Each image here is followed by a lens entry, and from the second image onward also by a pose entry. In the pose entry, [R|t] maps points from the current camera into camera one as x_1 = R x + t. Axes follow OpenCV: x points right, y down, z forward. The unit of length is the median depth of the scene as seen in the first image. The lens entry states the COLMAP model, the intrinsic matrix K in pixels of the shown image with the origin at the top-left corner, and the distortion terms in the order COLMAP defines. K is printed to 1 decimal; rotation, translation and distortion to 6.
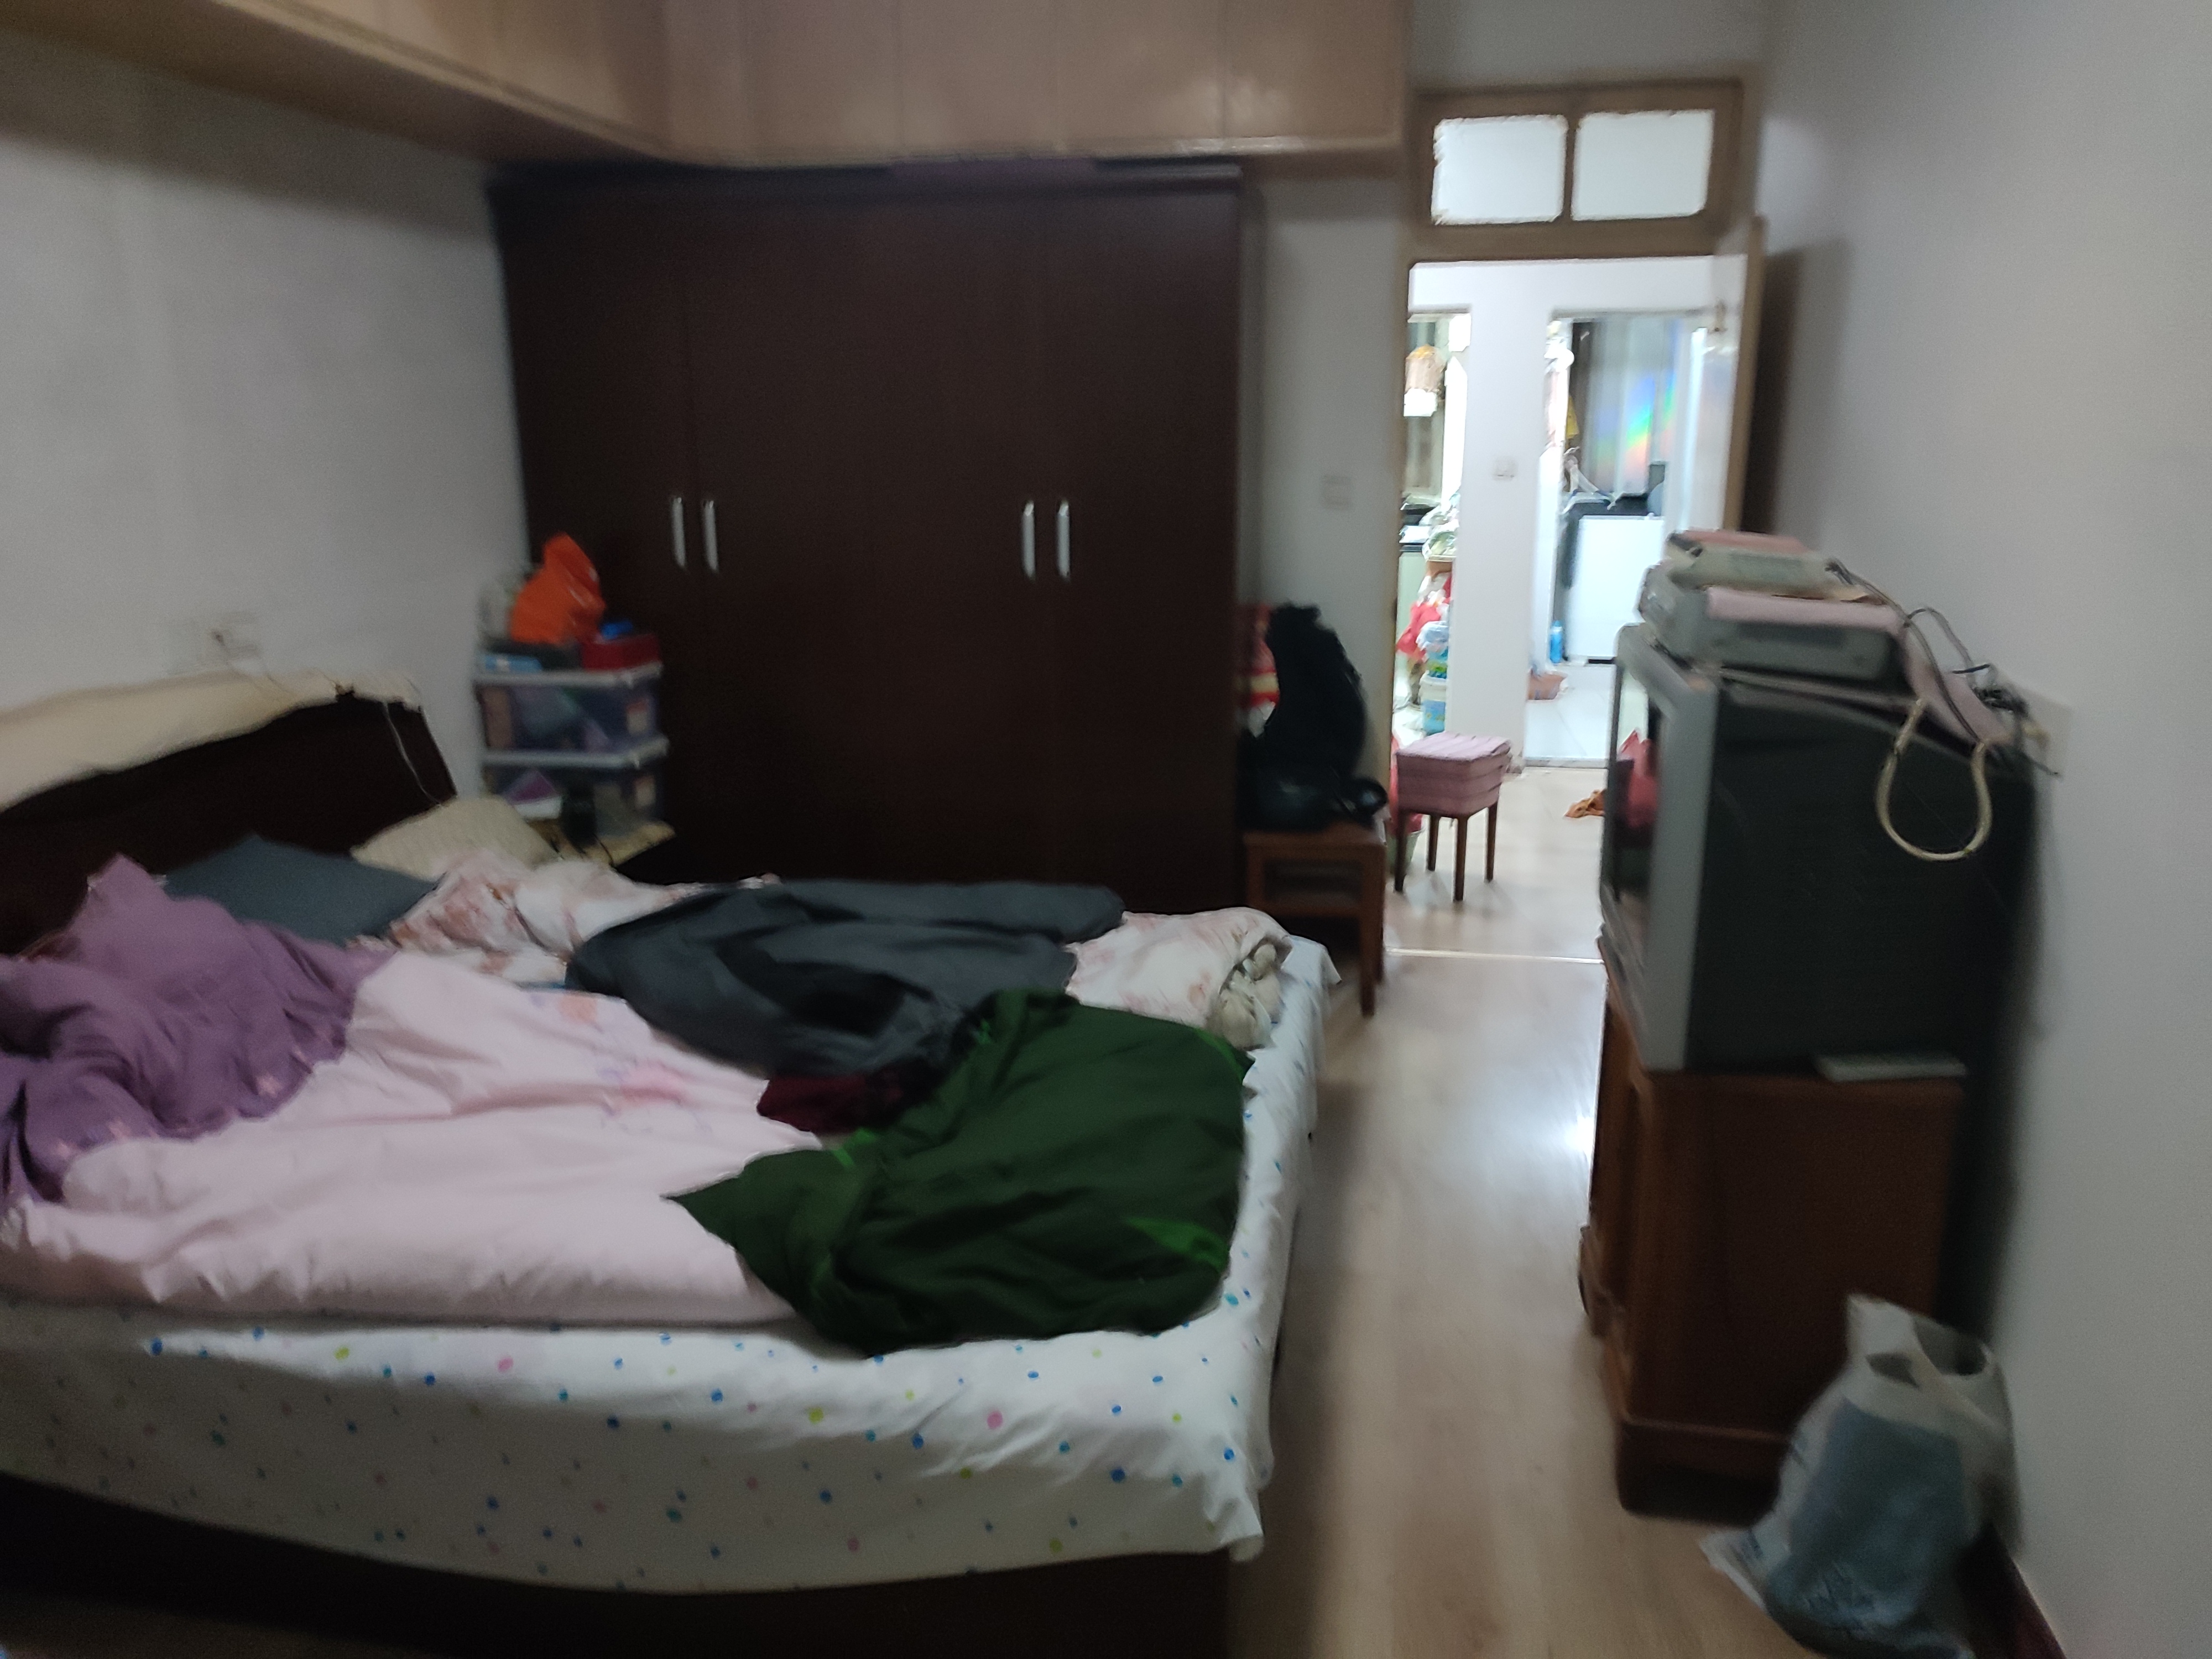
lens RADIAL K [[1614.7, 0, 1107.3], [0, 1614.7, 826.8], [0, 0, 1]] dist [0.036383, -0.039918]
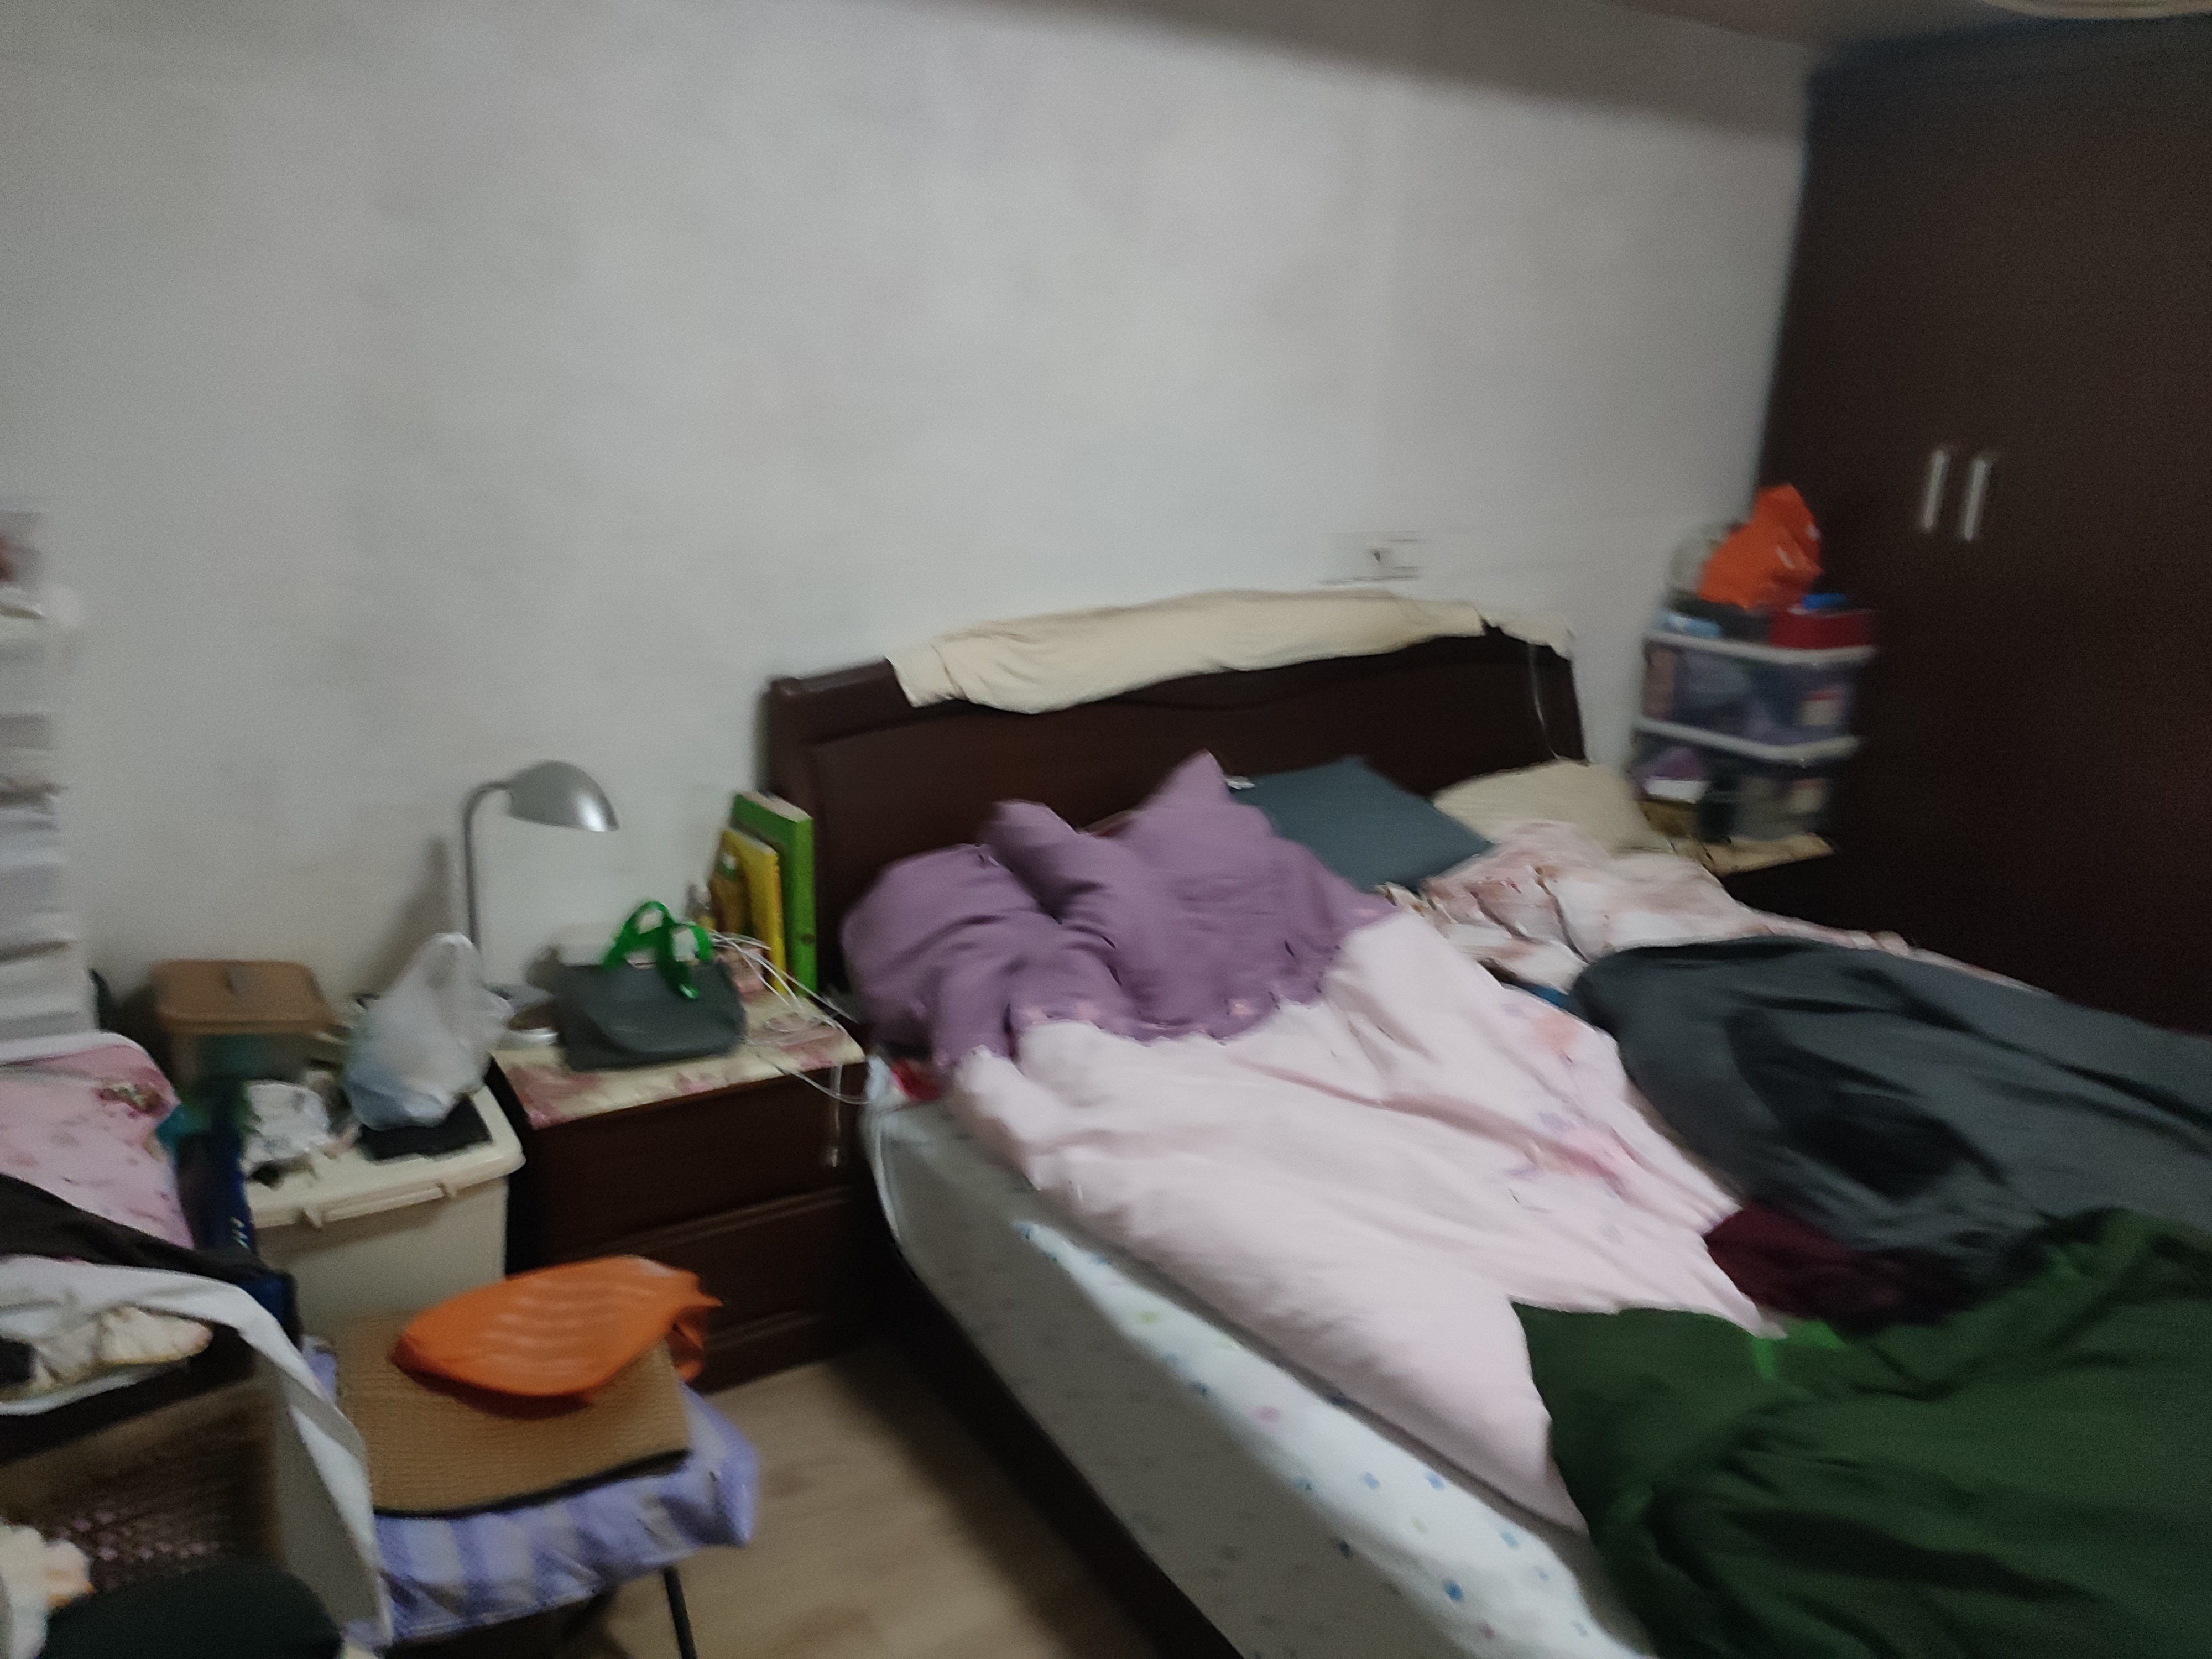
lens RADIAL K [[1614.7, 0, 1097.8], [0, 1614.7, 832.0], [0, 0, 1]] dist [0.036383, -0.039918]
pose [[0.694581, 0.228915, -0.682022, 0.062082], [-0.208536, 0.971388, 0.113661, -0.036479], [0.688527, 0.063279, 0.722445, 0.223044]]
